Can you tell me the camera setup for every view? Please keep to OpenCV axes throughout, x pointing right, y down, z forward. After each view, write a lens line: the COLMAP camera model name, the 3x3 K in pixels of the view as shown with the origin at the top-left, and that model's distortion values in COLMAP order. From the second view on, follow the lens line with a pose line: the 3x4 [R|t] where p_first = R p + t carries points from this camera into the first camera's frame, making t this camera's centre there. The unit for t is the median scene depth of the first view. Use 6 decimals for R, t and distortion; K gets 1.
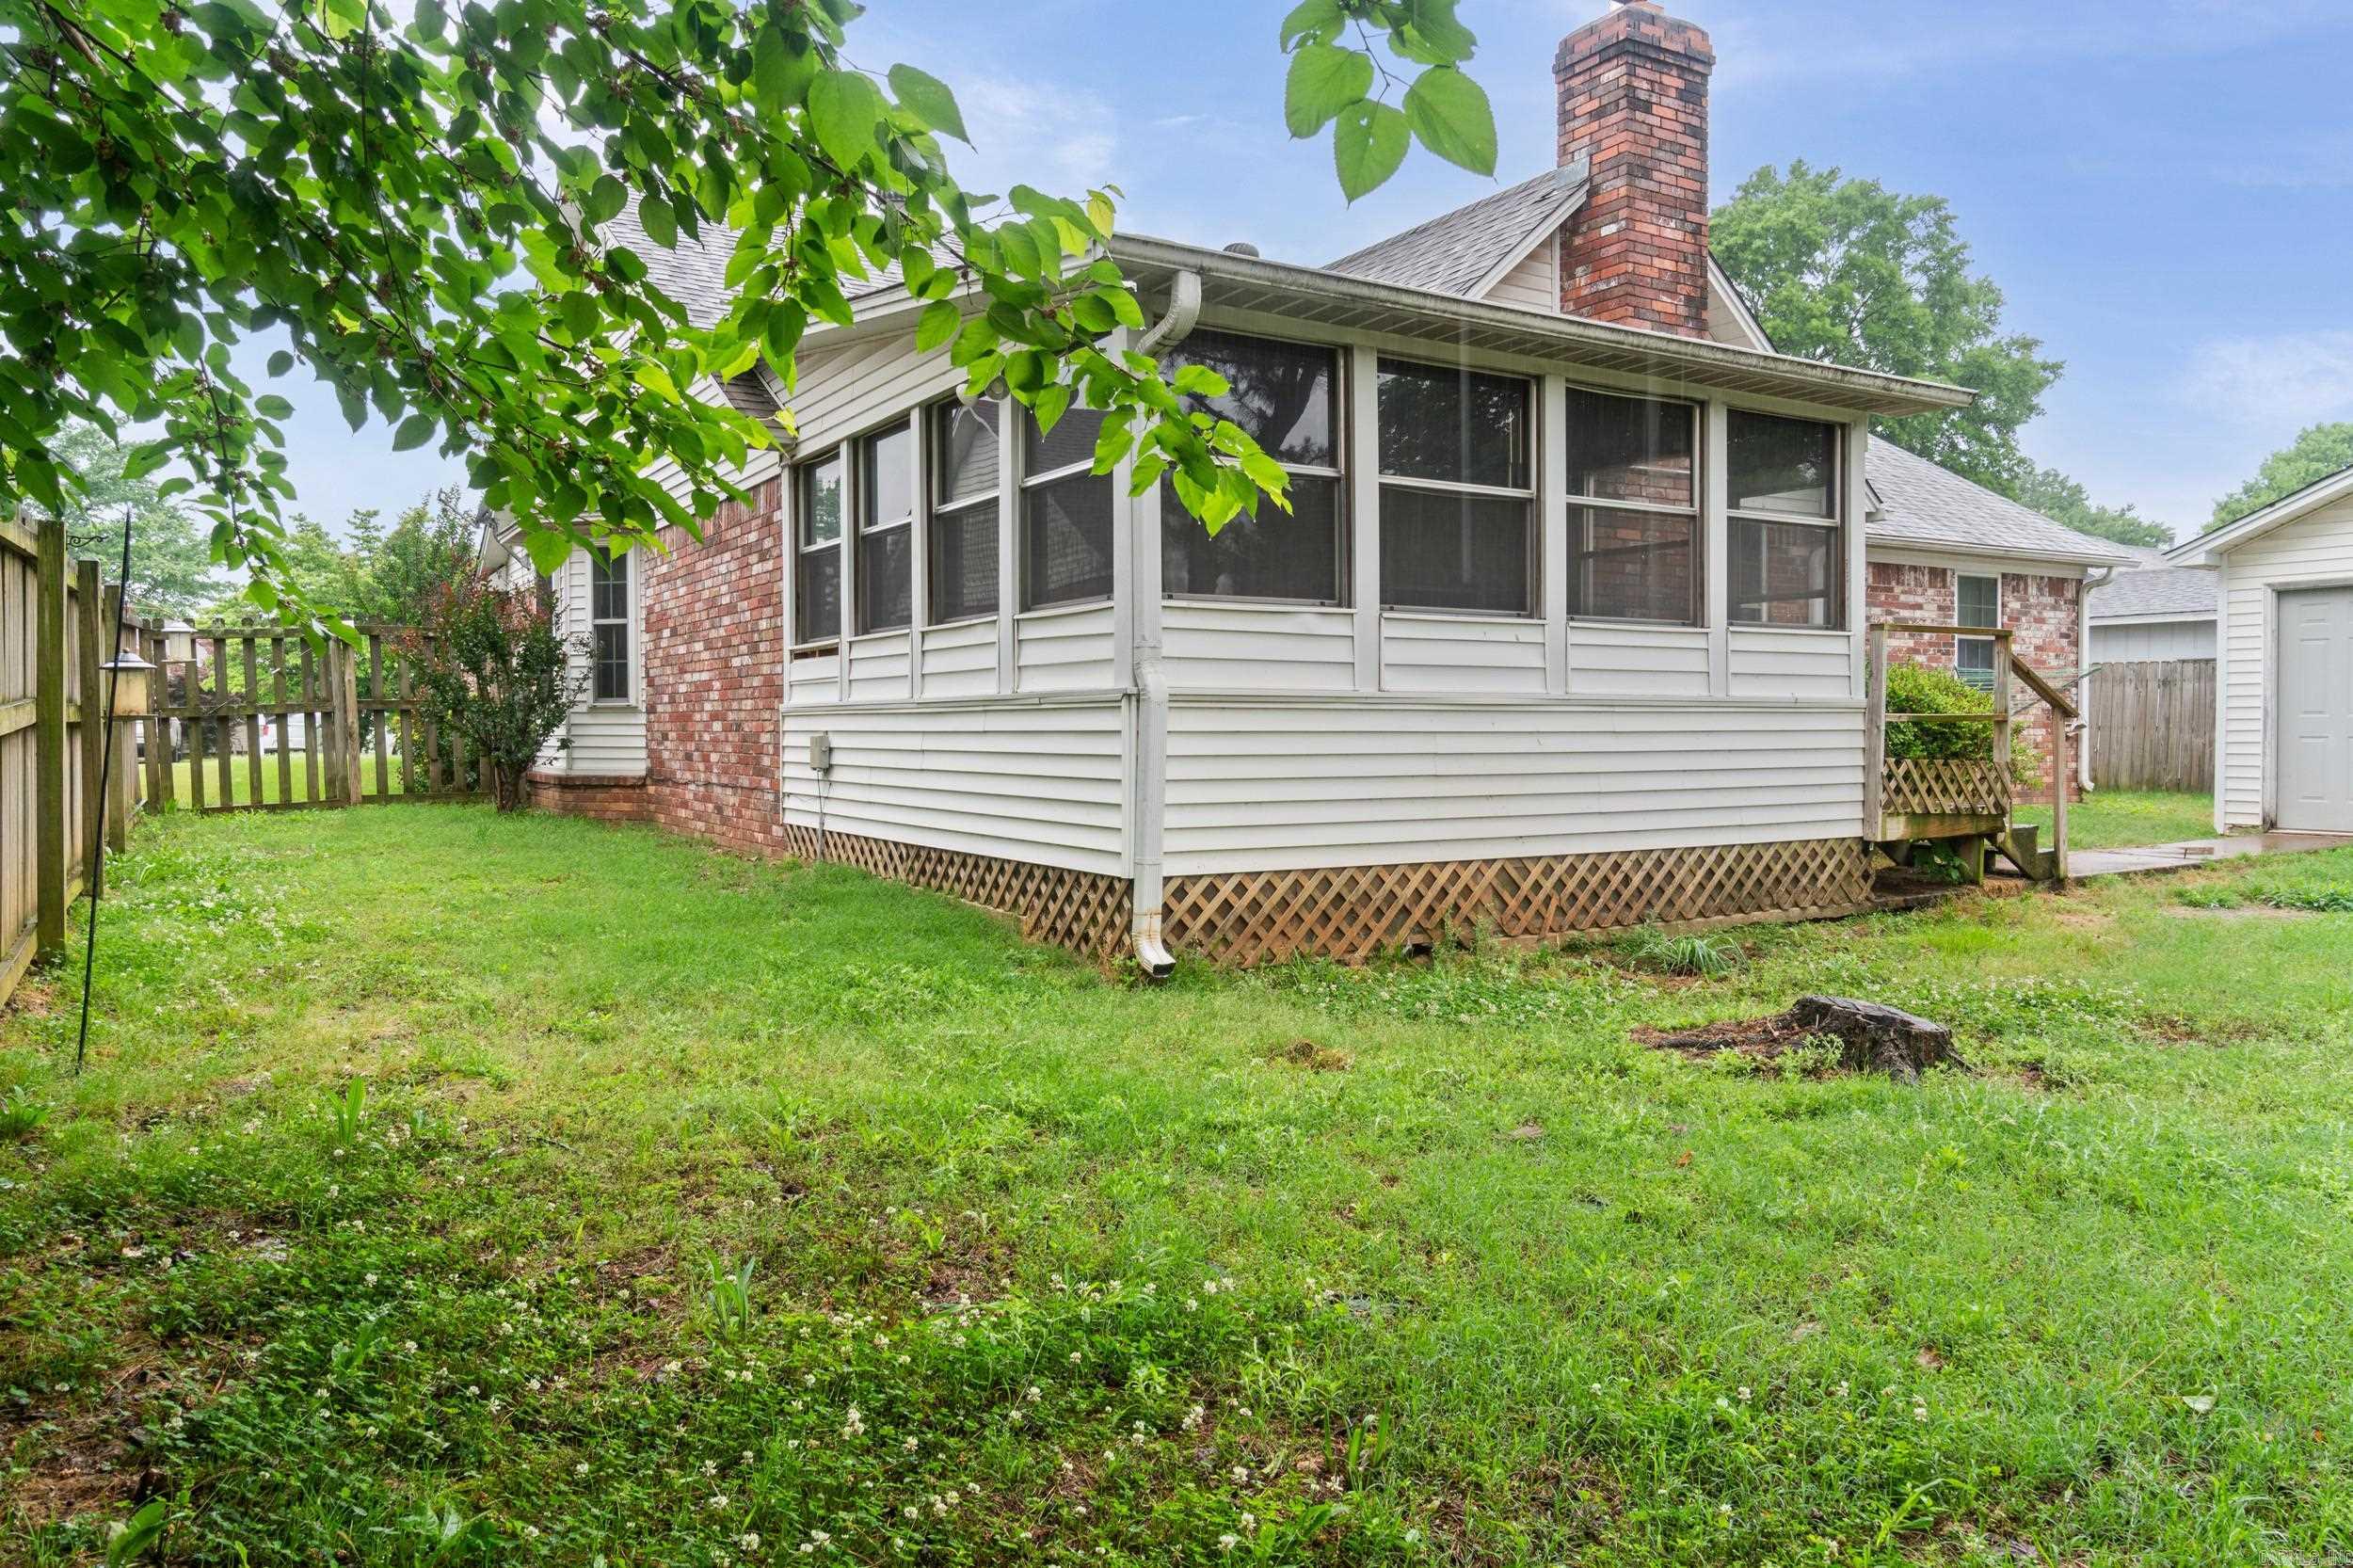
lens RADIAL K [[1617.5, 0, 1178.6], [0, 1617.5, 774.0], [0, 0, 1]] dist [-0.005723, -0.002119]
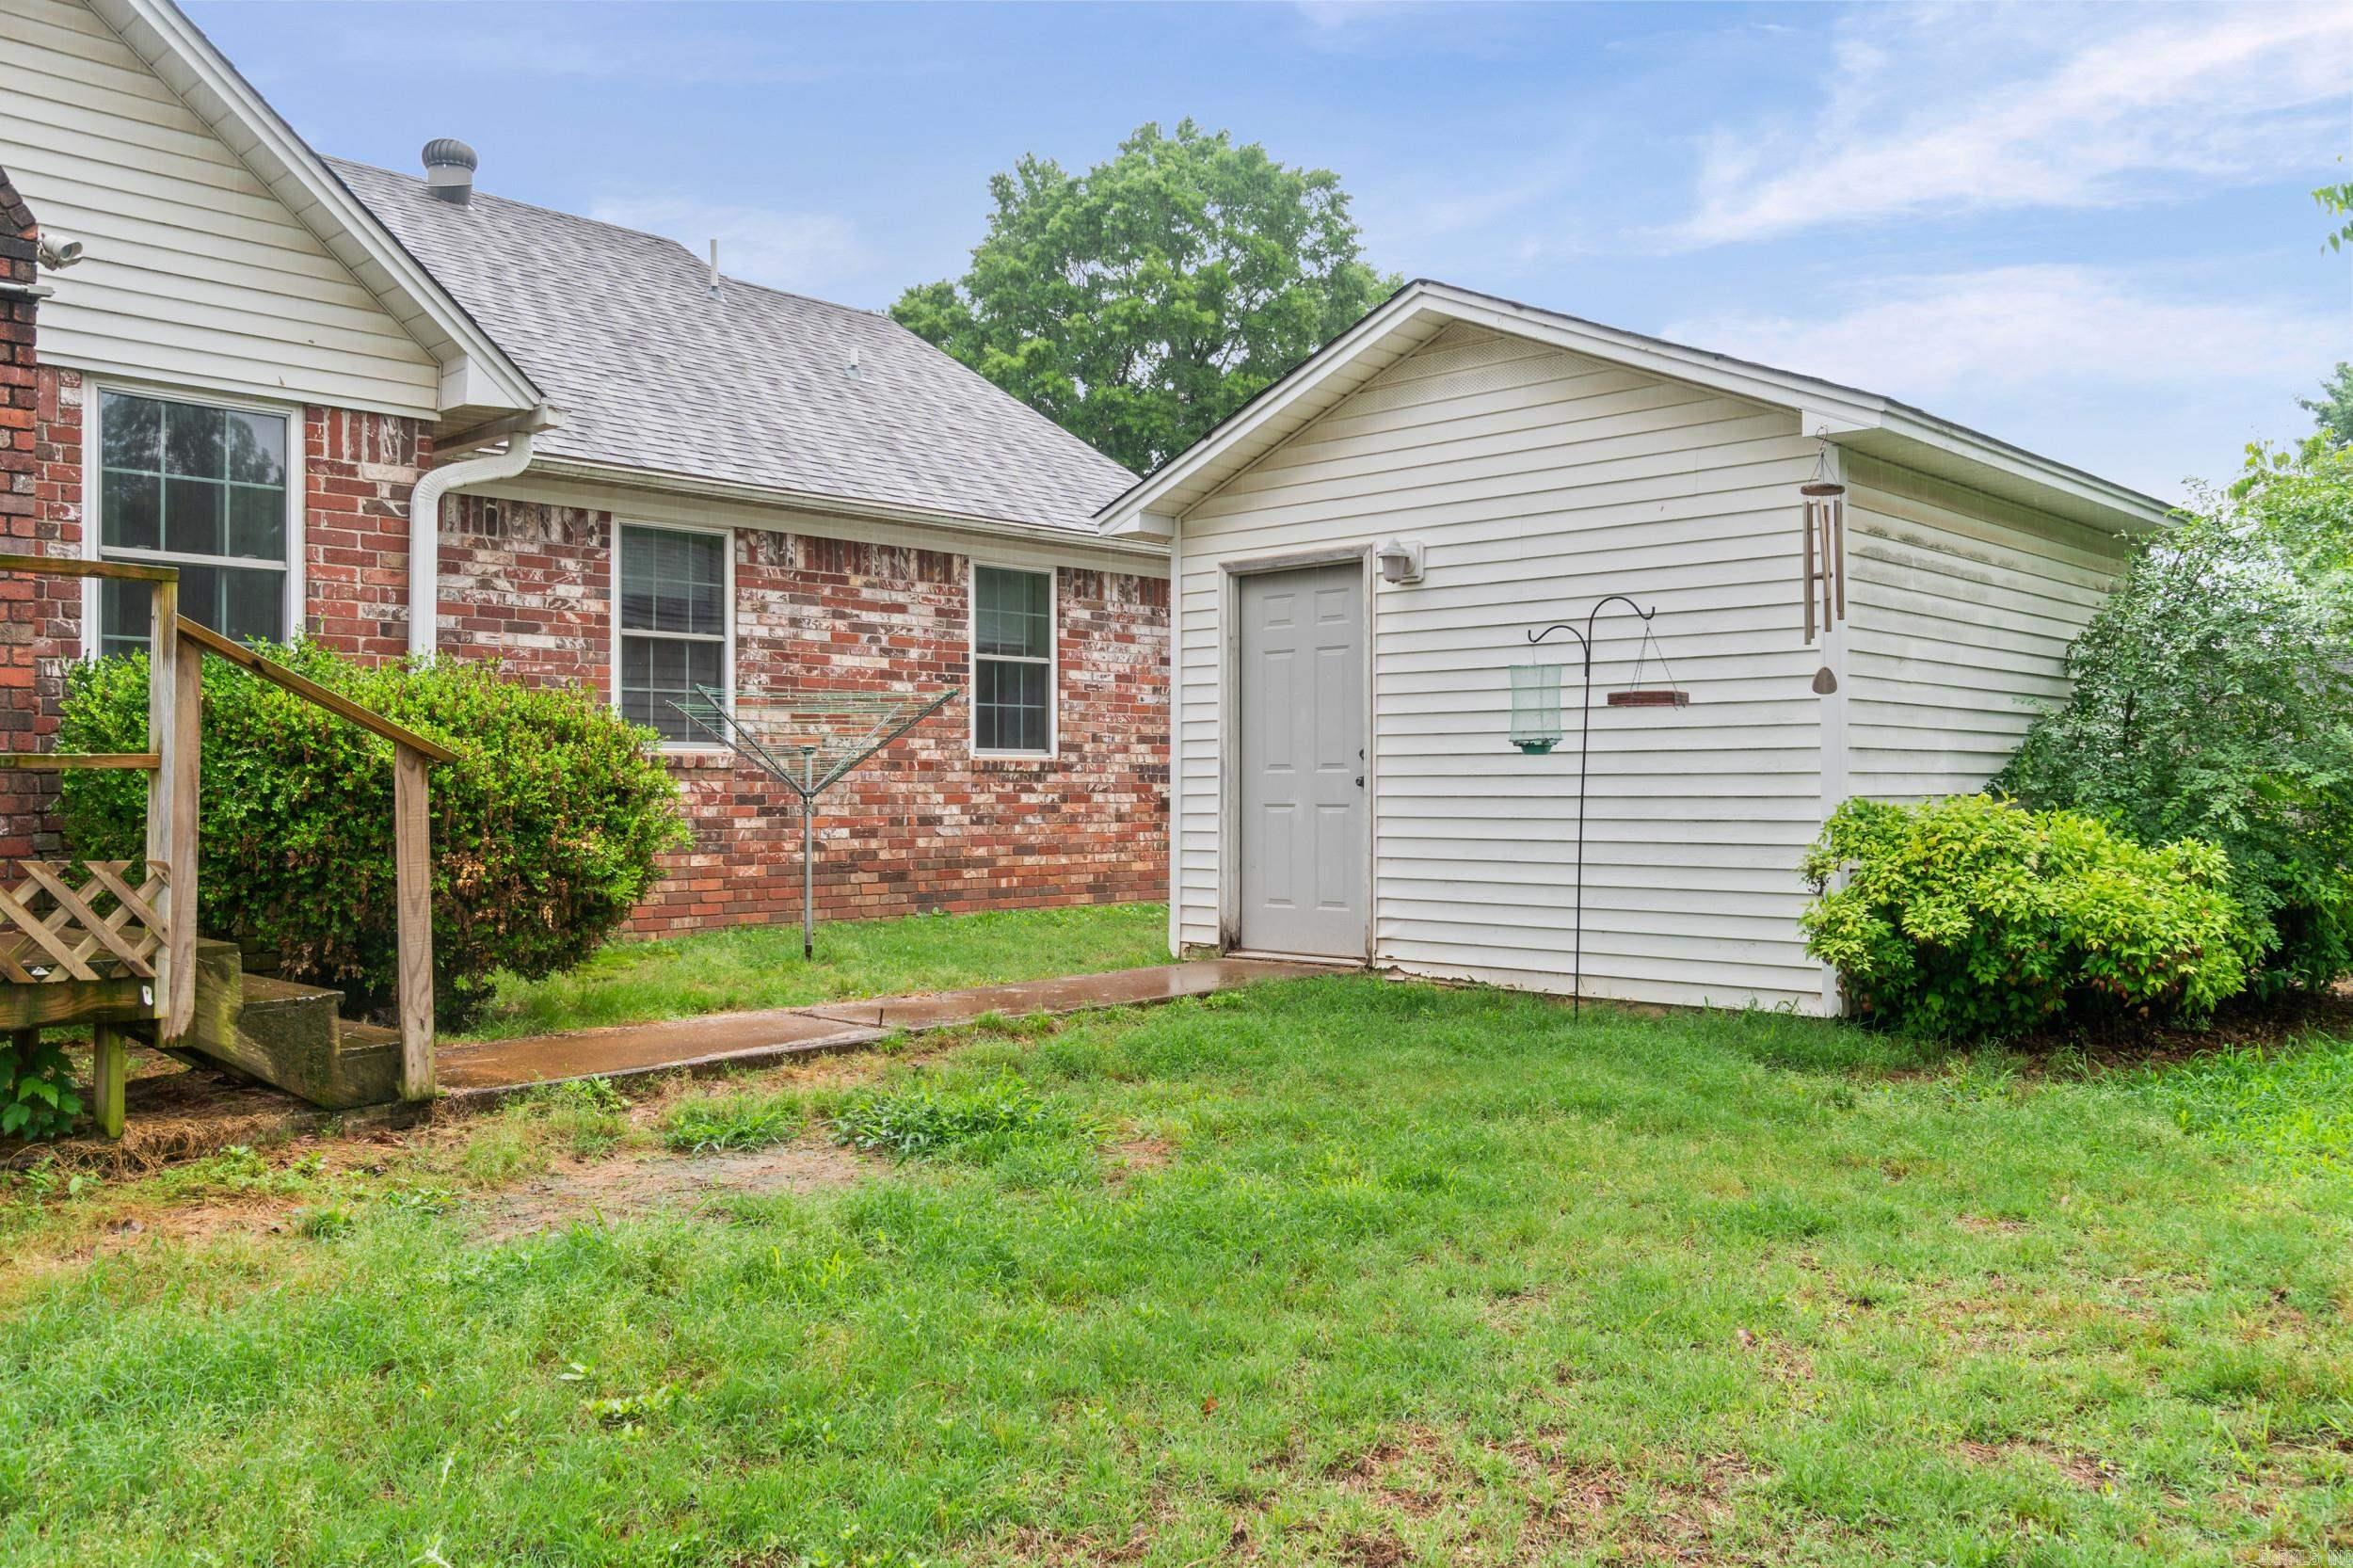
lens RADIAL K [[1867.5, 0, 1176.5], [0, 1867.5, 784.0], [0, 0, 1]] dist [-0.002176, -0.001016]
pose [[0.963209, 0.001995, 0.268745, 0.354340], [0.007363, 0.999401, -0.033809, -0.004902], [-0.268652, 0.034544, 0.962618, 0.230505]]
